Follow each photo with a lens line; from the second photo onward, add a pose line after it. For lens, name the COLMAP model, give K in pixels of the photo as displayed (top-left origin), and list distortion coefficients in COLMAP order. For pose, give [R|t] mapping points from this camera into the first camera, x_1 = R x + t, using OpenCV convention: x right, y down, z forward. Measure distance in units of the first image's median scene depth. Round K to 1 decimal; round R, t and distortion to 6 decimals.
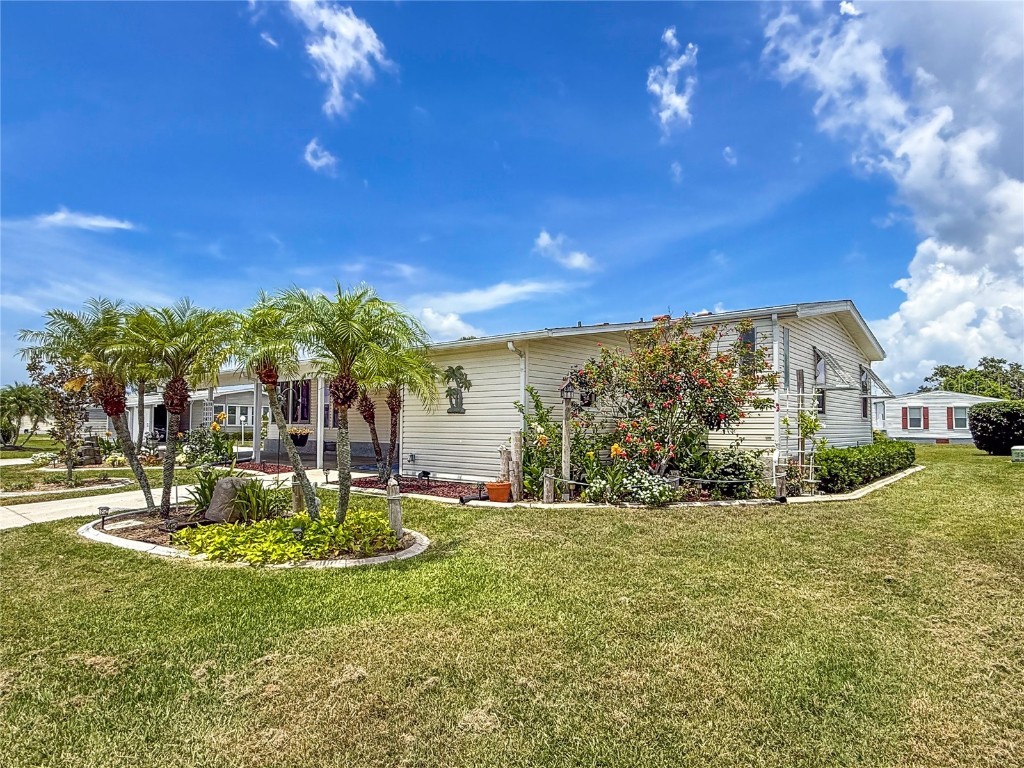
lens RADIAL K [[583.1, 0, 511.6], [0, 583.1, 395.7], [0, 0, 1]] dist [-0.003297, -0.000677]
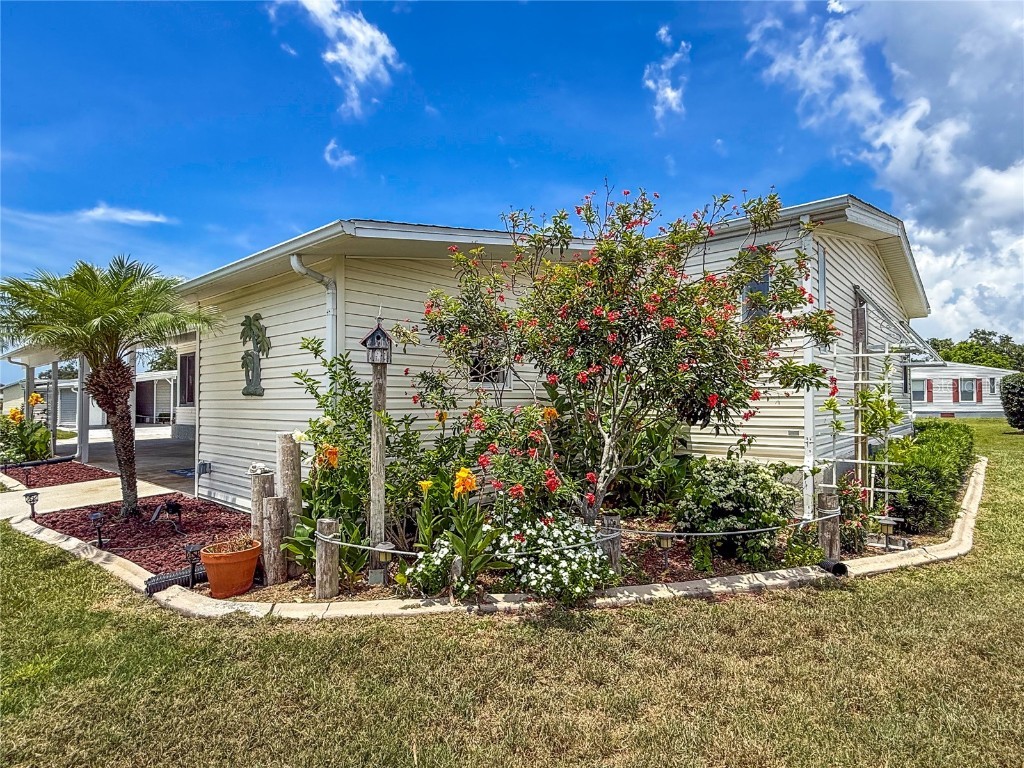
lens RADIAL K [[536.1, 0, 512.0], [0, 536.1, 384.0], [0, 0, 1]] dist [0.001422, 0.000437]
pose [[0.999862, -0.009676, -0.013488, 0.193368], [0.009953, 0.999738, 0.020610, 0.011535], [0.013285, -0.020741, 0.999697, 0.533428]]
